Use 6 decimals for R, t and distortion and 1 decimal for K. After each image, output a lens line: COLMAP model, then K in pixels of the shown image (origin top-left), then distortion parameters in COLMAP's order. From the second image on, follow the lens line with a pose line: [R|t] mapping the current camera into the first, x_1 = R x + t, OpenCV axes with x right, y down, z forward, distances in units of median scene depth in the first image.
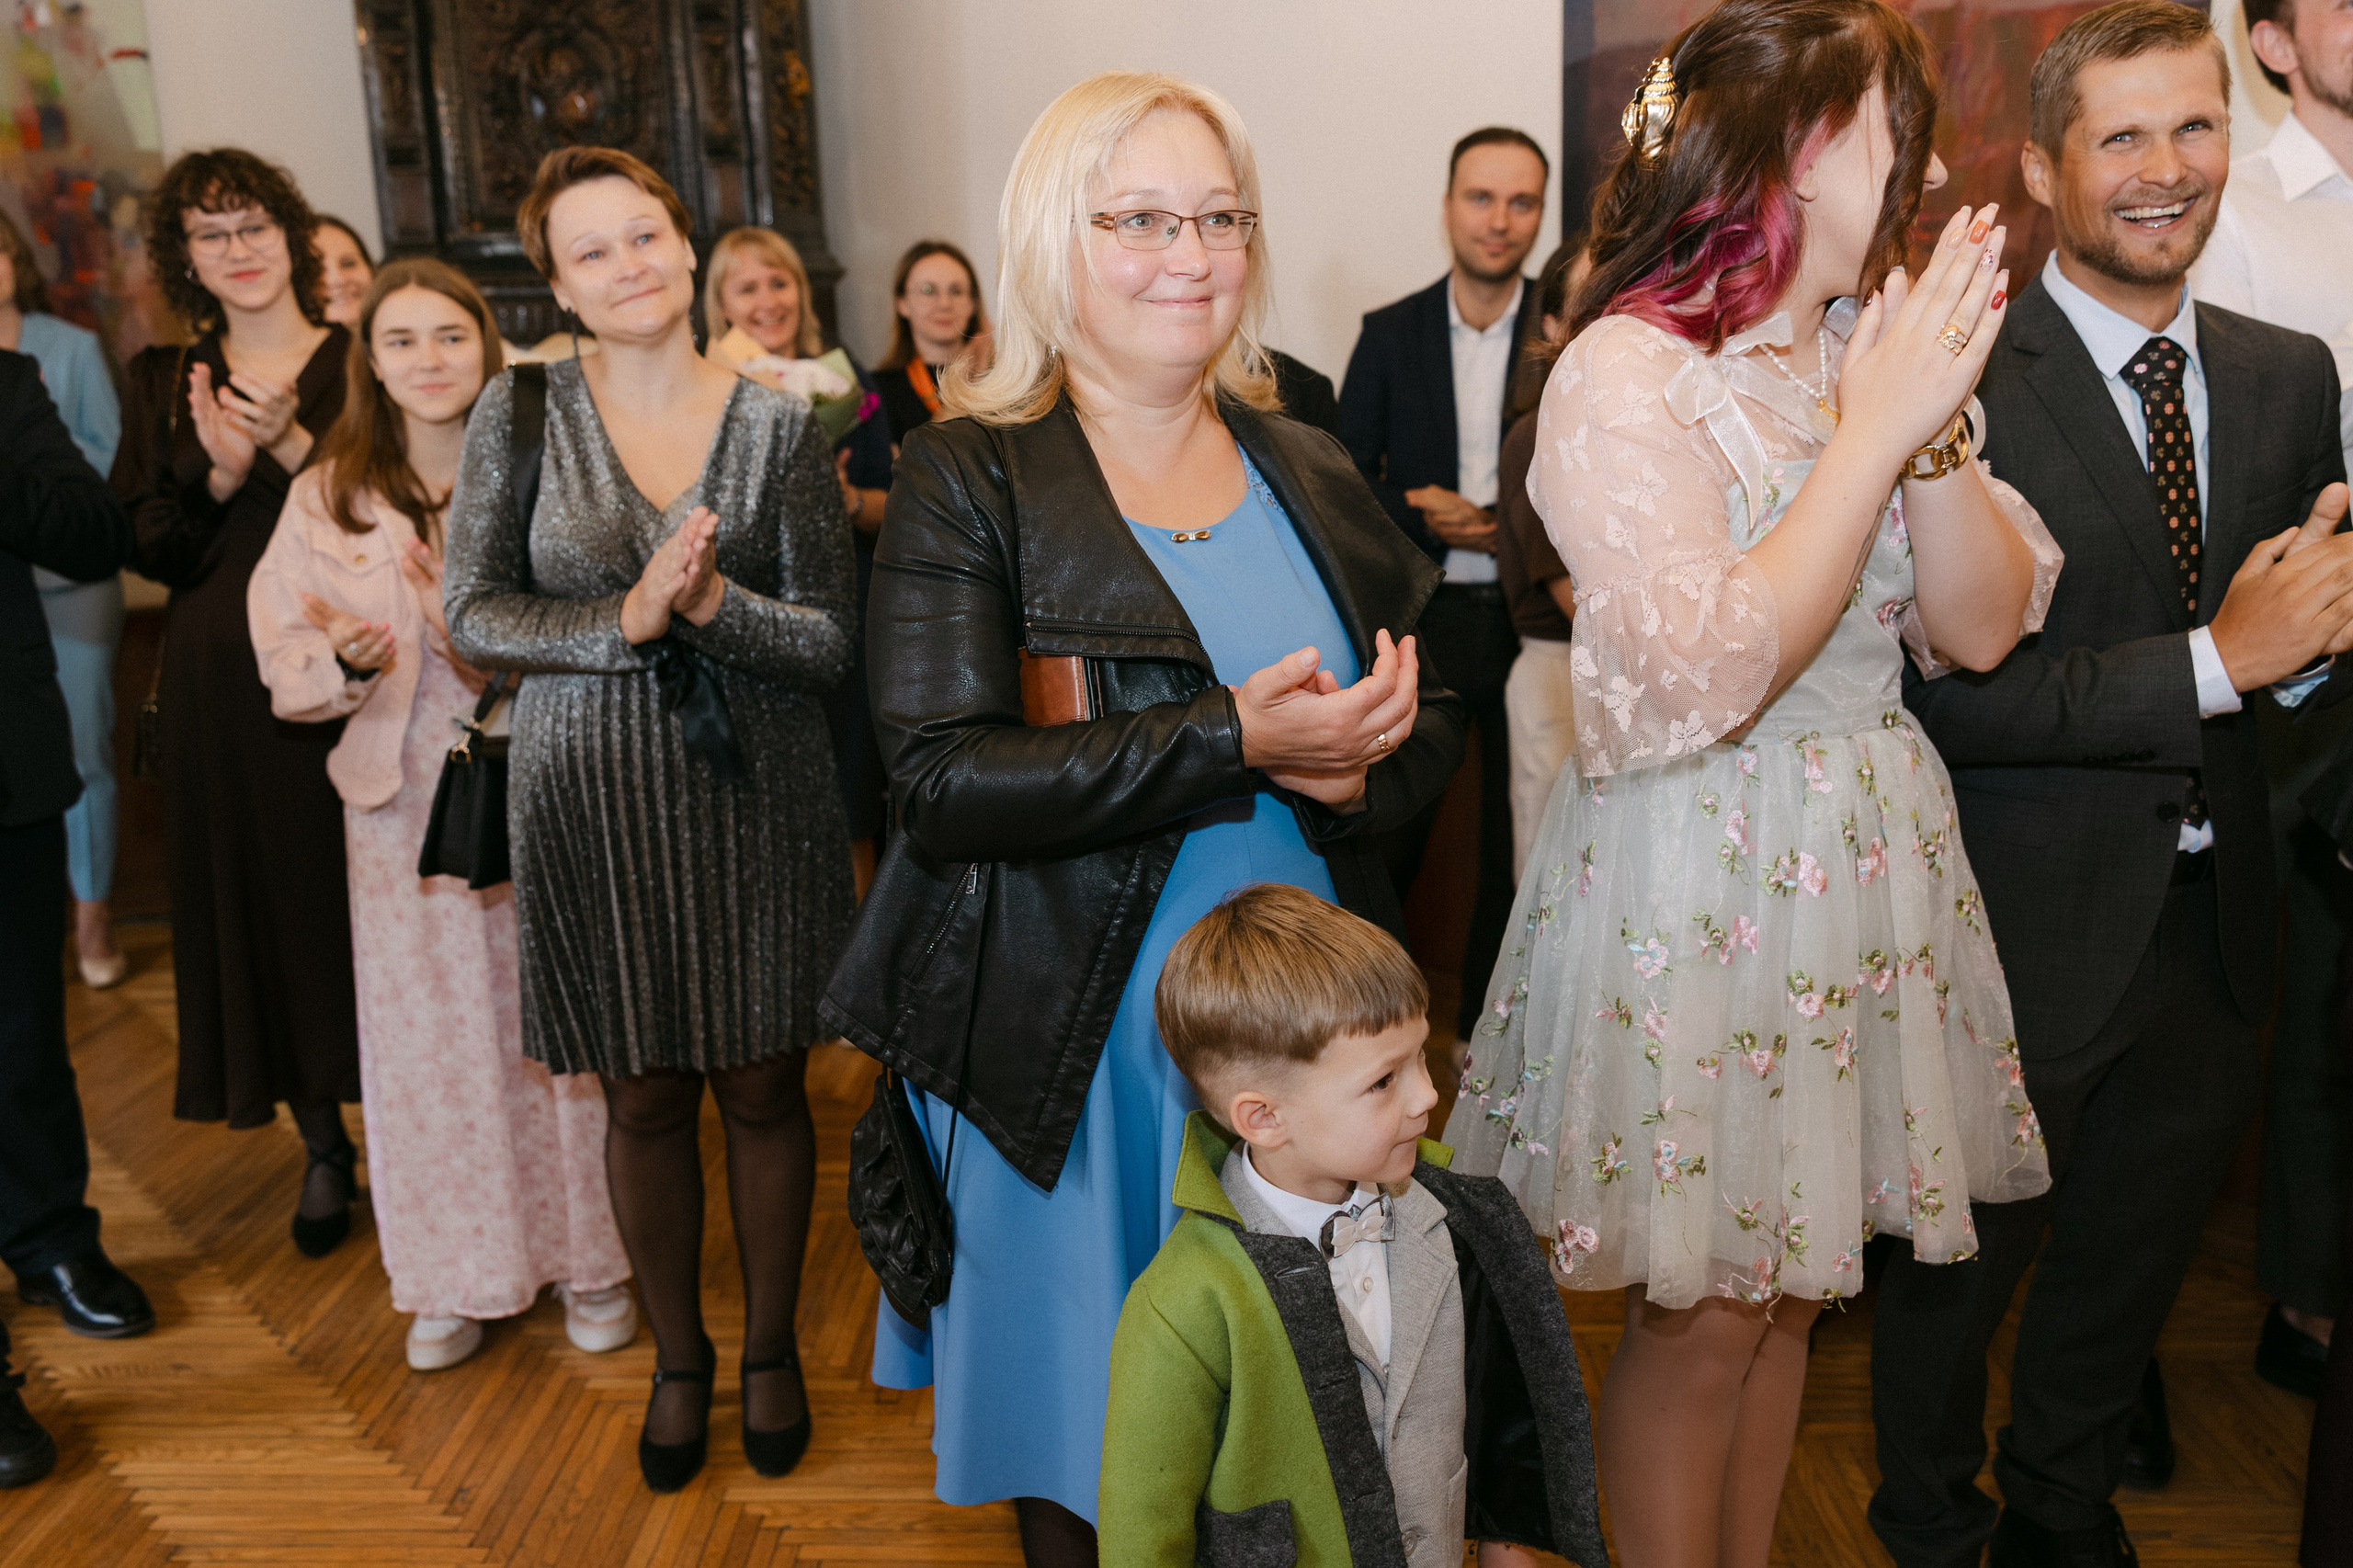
lens RADIAL K [[1938.2, 0, 1176.5], [0, 1938.2, 784.0], [0, 0, 1]] dist [-0.005424, 0.011445]
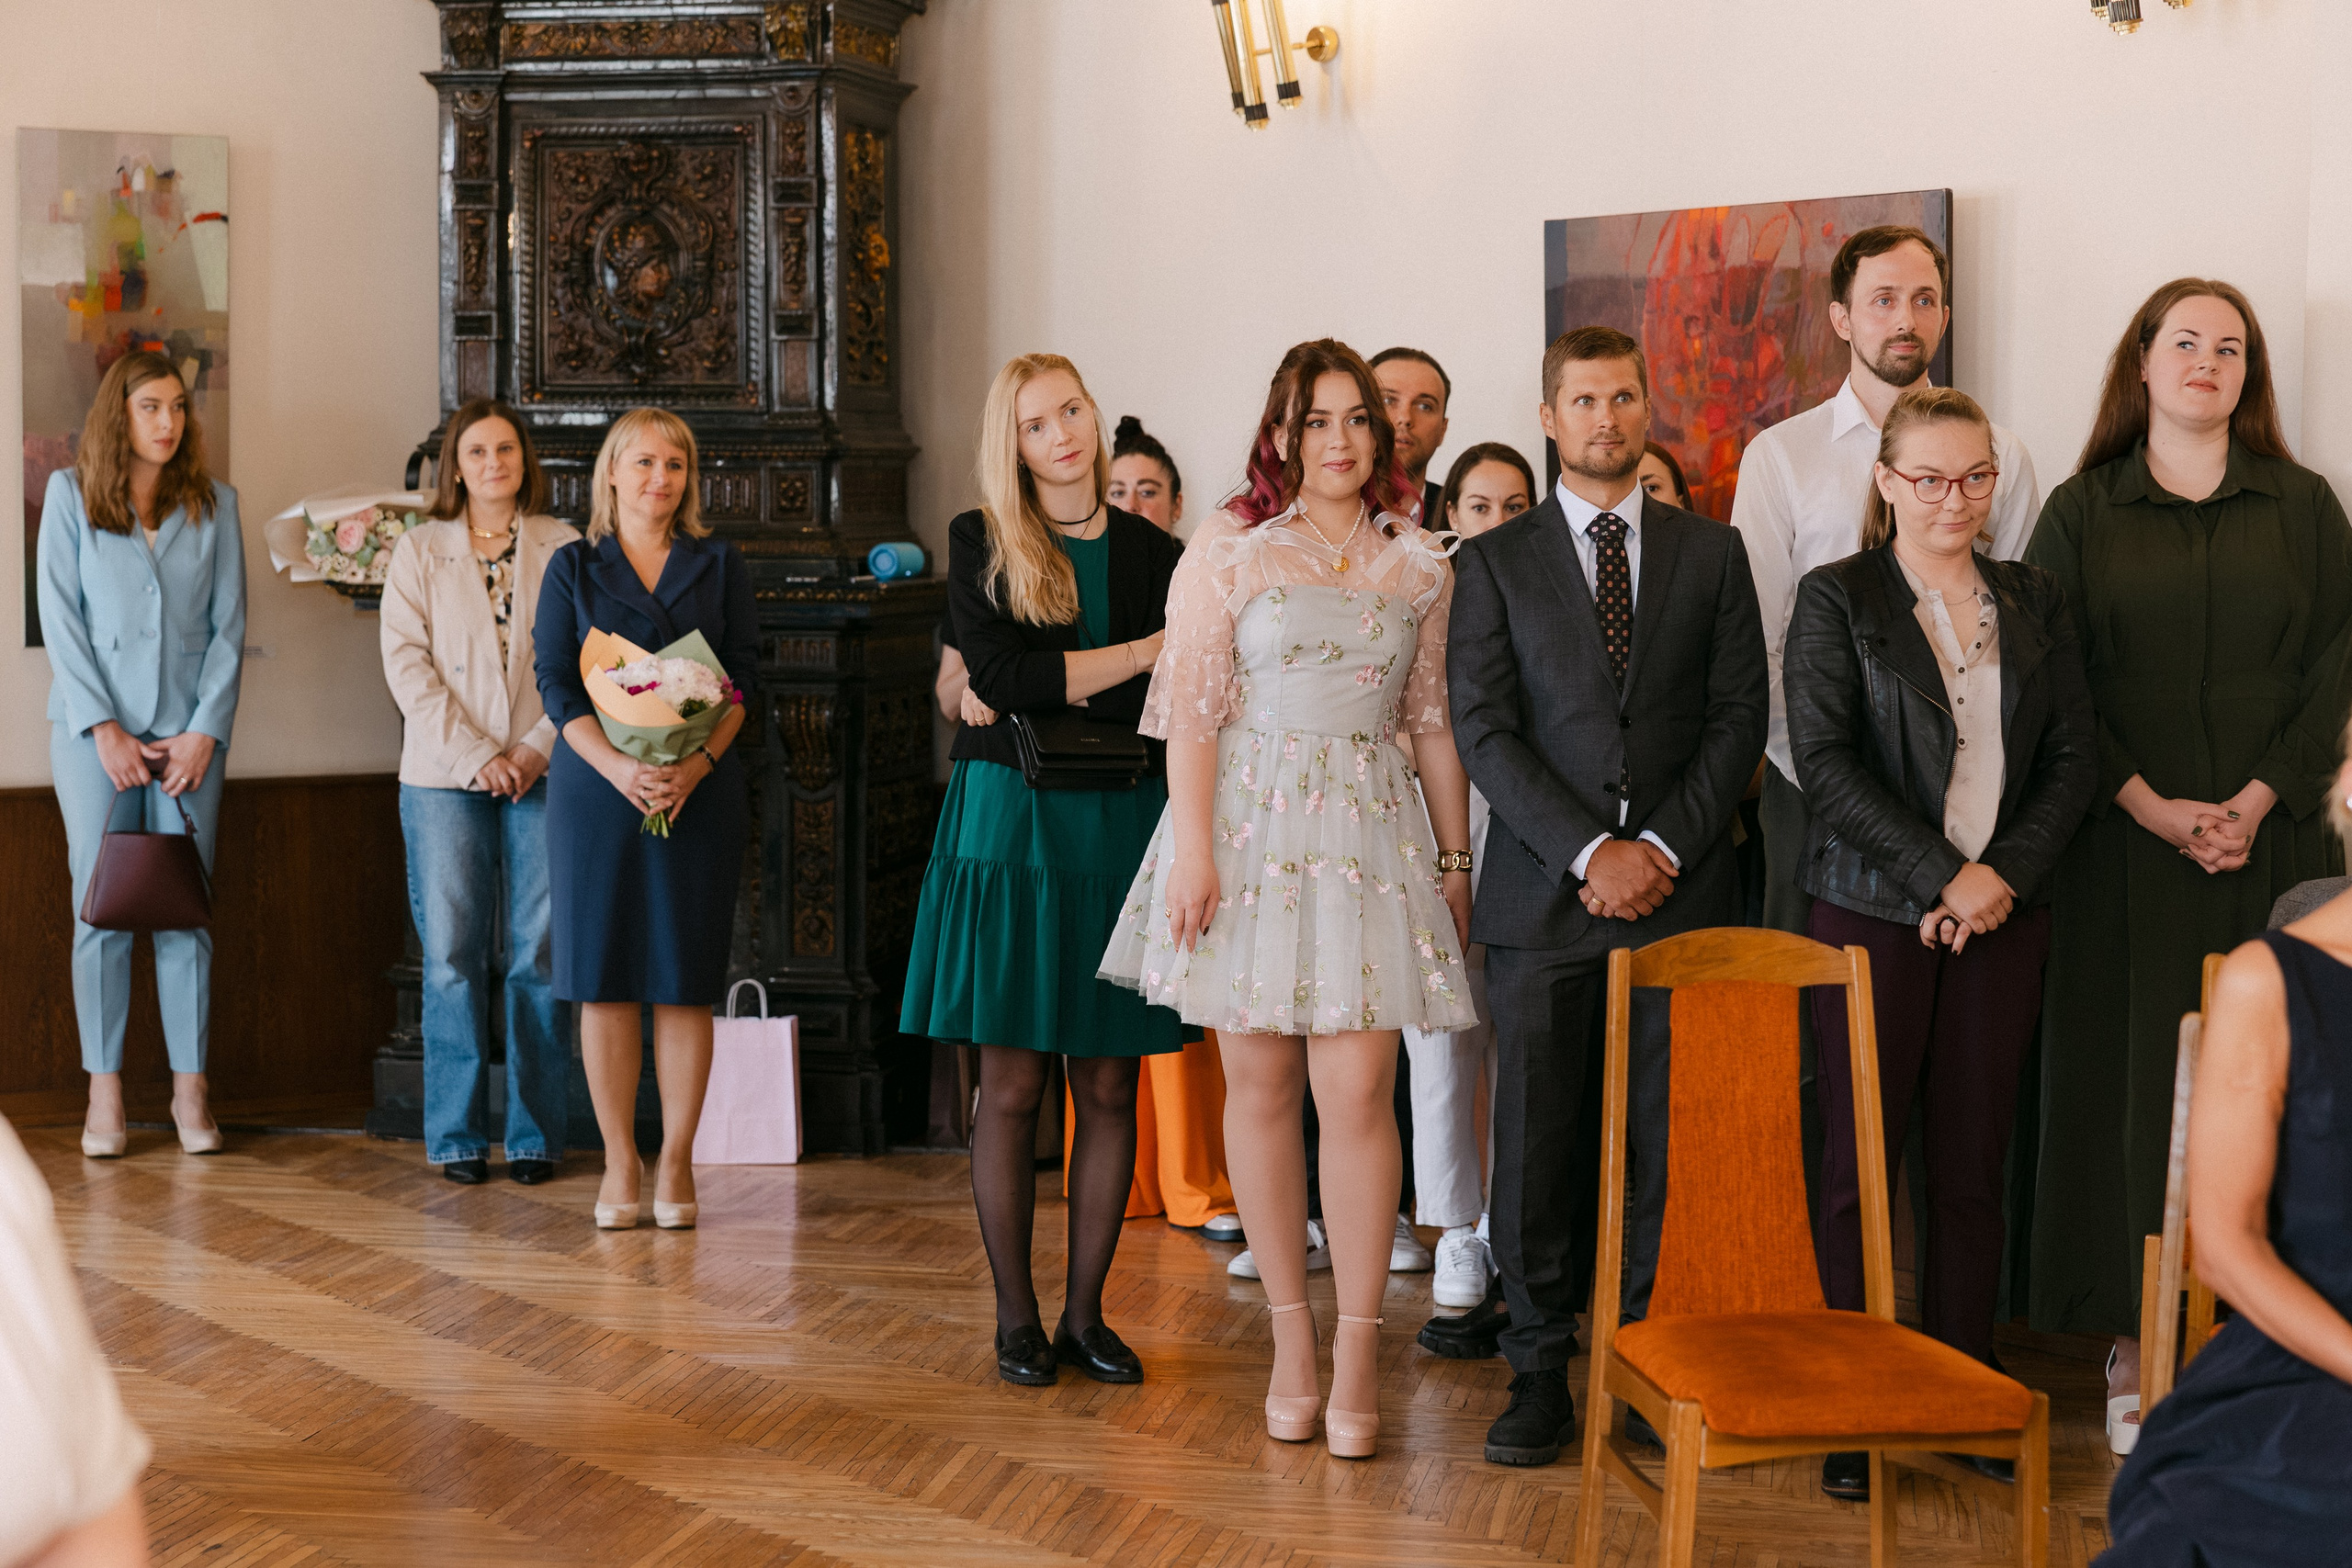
lens RADIAL K [[4348.2, 0, 1171.8], [0, 4348.2, 798.2], [0, 0, 1]] dist [0.009478, 0.016627]
pose [[0.989277, 0.036816, -0.141332, 0.397941], [-0.061073, 0.983317, -0.171344, 0.392847], [0.132666, 0.178138, 0.975021, -1.558736]]
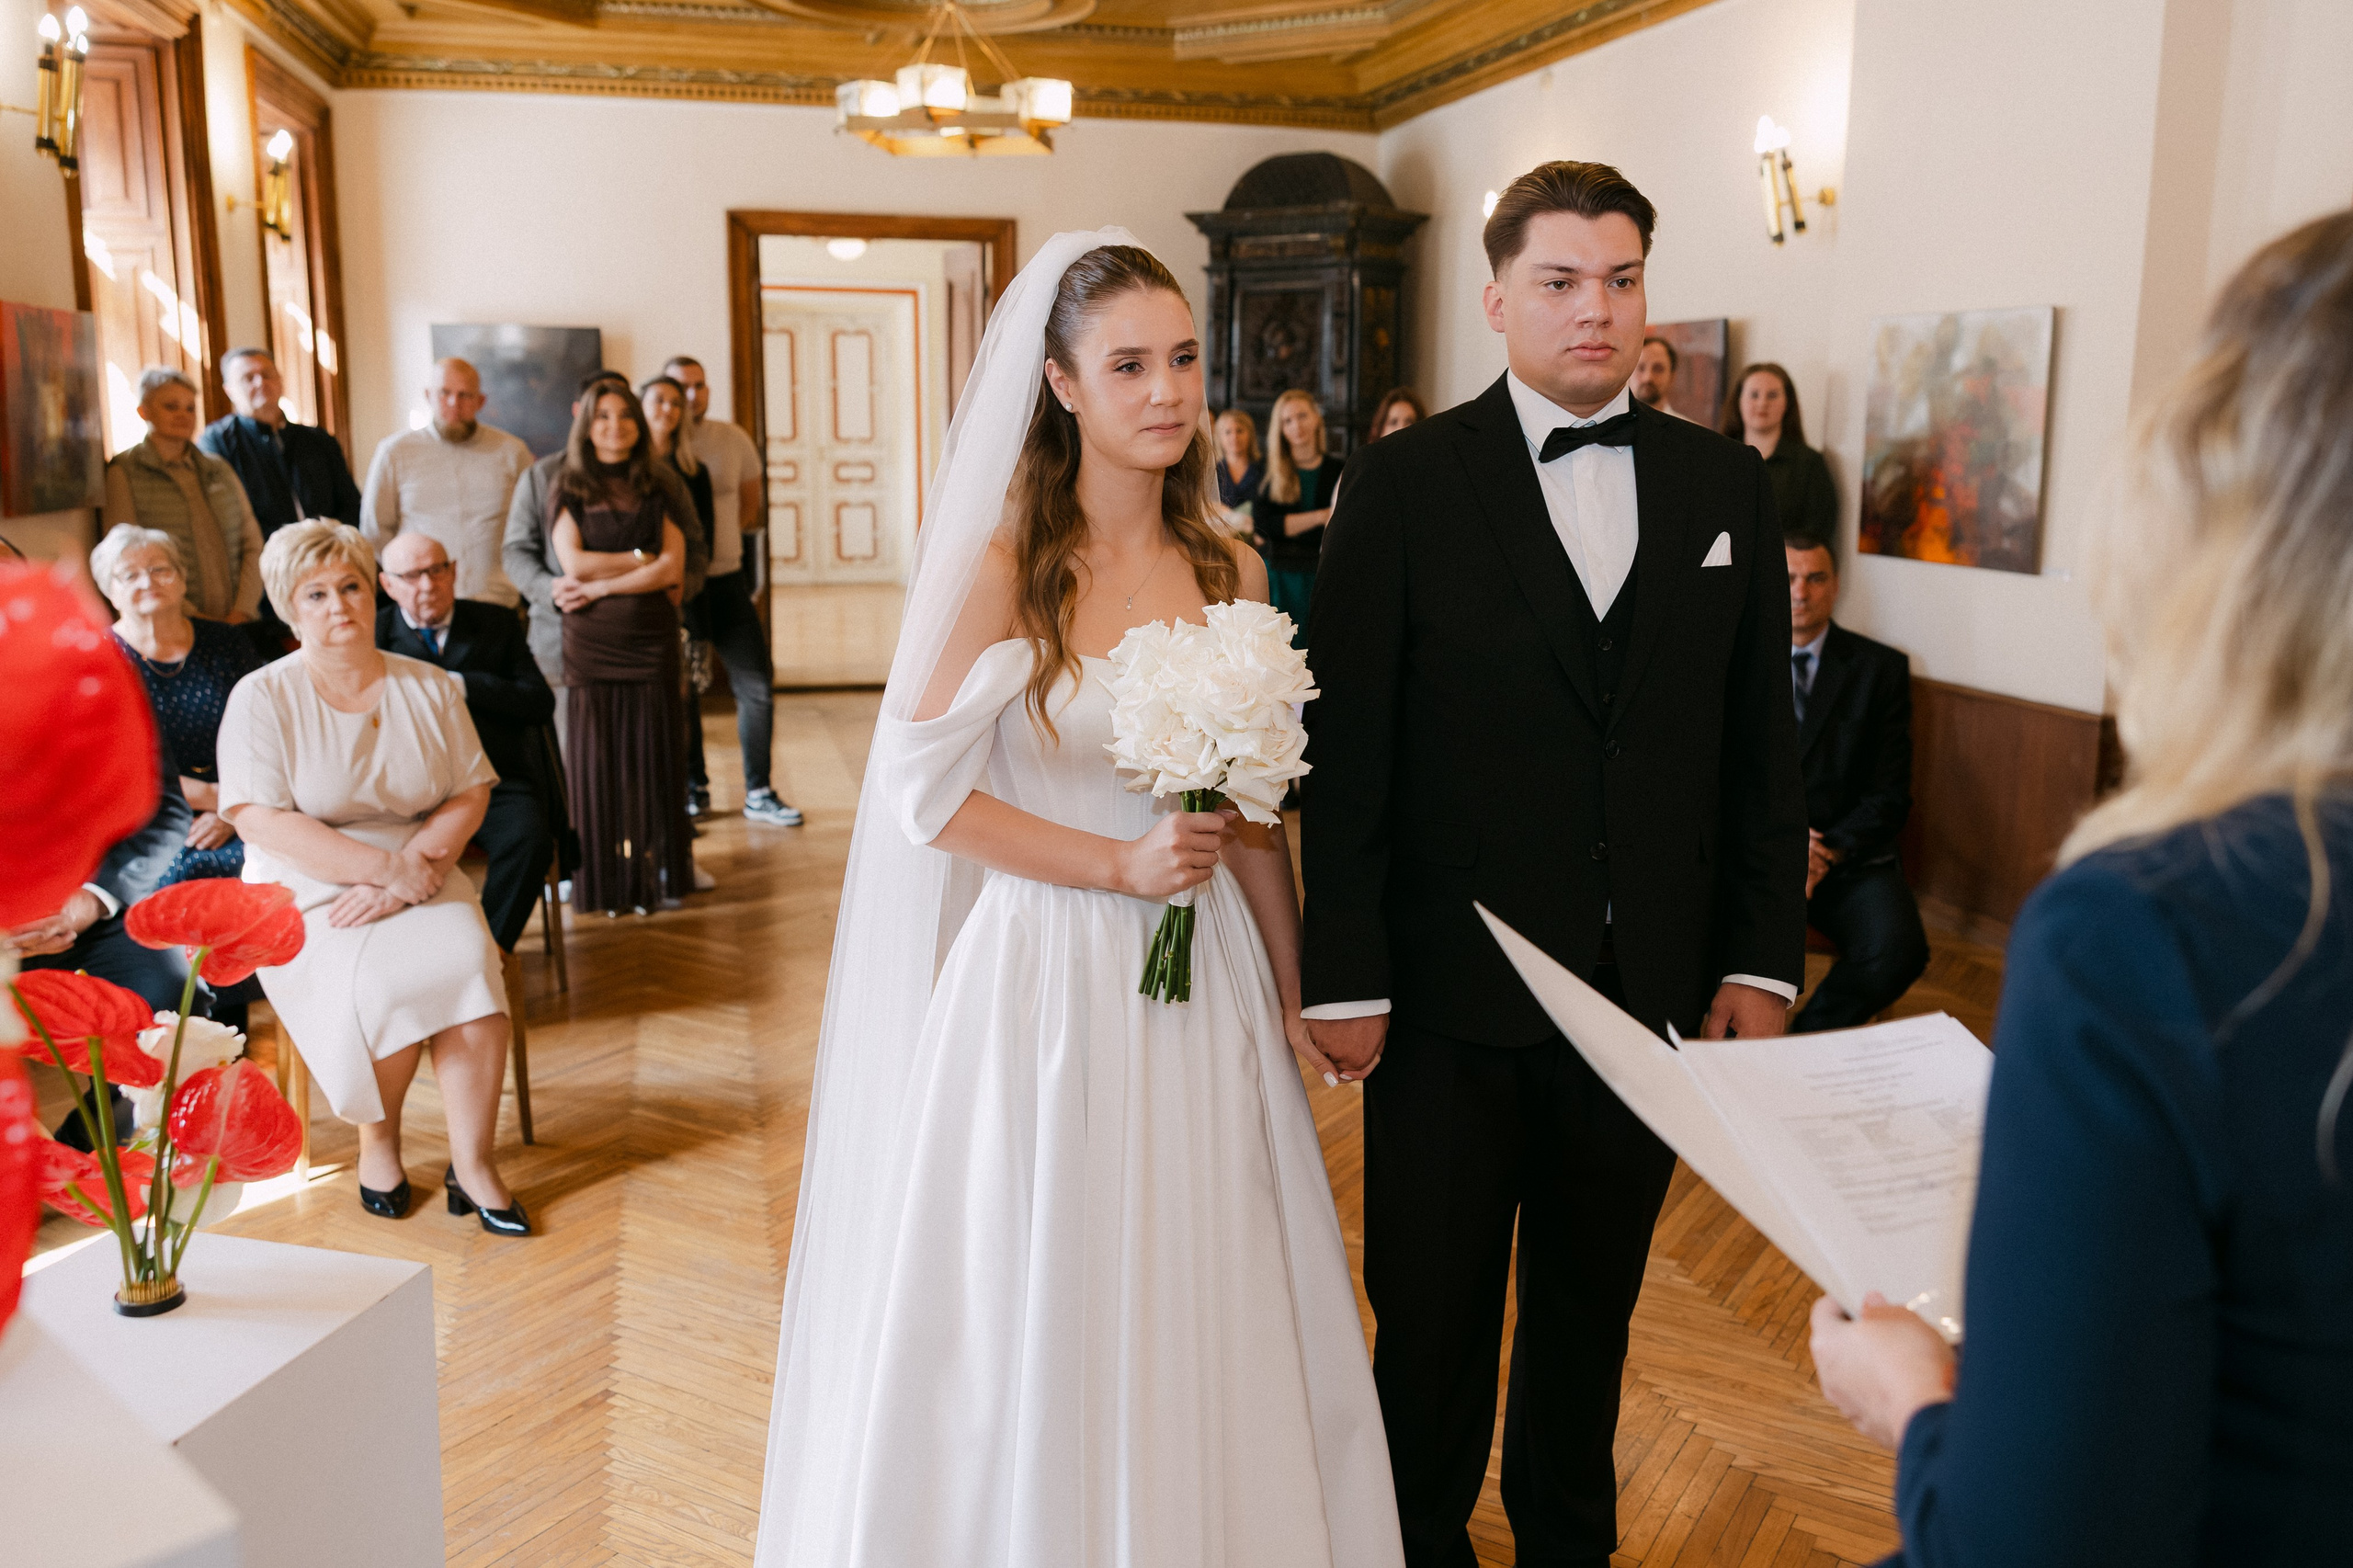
lens RADIAL K [[1932.5, 0, 1188.3], [0, 1932.5, 766.6], [0, 0, 1]] dist [-0.002456, 0.003246]
pose [[0.879123, 0.114922, -0.462532, 1.088279], [-0.144050, 0.989174, -0.028019, 0.343921], [0.454305, 0.091260, 0.886160, -1.620462]]
